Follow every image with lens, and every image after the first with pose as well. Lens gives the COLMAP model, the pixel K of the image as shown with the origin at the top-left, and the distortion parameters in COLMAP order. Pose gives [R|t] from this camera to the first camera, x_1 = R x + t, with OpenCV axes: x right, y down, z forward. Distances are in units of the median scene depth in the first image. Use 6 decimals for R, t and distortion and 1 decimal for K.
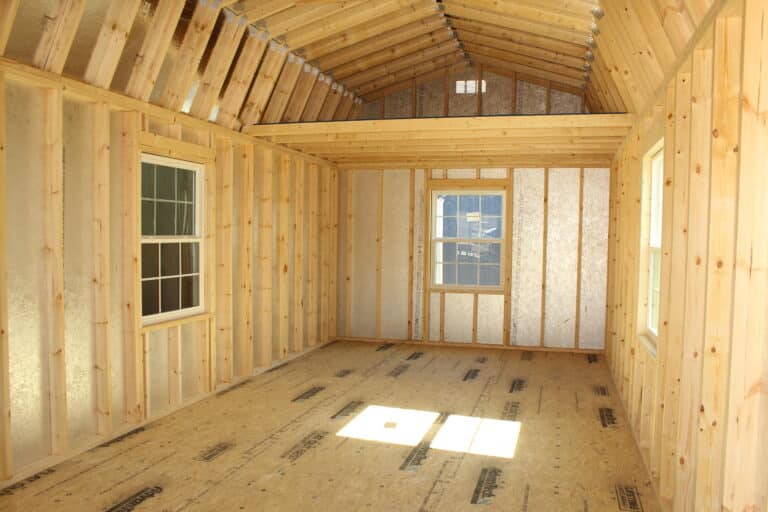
lens RADIAL K [[651.8, 0, 383.7], [0, 651.8, 254.9], [0, 0, 1]] dist [-0.150035, 0.117162]
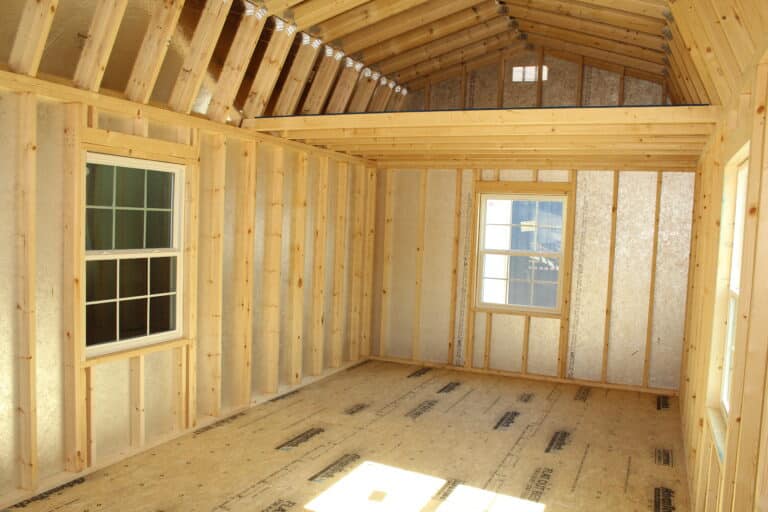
lens RADIAL K [[651.8, 0, 380.4], [0, 651.8, 259.3], [0, 0, 1]] dist [-0.150035, 0.117162]
pose [[0.989256, 0.032803, -0.142468, 0.090359], [-0.029928, 0.999304, 0.022283, -0.037371], [0.143099, -0.017780, 0.989549, 0.169170]]
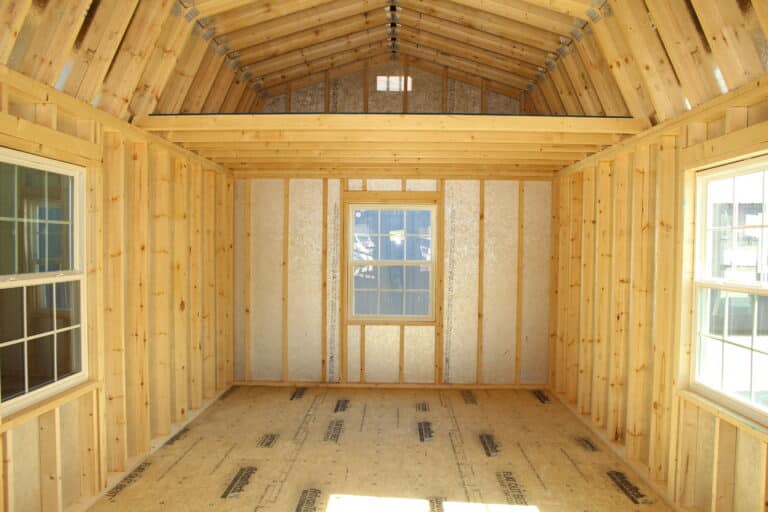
lens RADIAL K [[651.8, 0, 385.9], [0, 651.8, 262.2], [0, 0, 1]] dist [-0.150035, 0.117162]
pose [[0.968935, -0.010458, 0.247096, -0.119252], [0.011178, 0.999936, -0.001512, -0.029674], [-0.247064, 0.004227, 0.968990, 0.228845]]
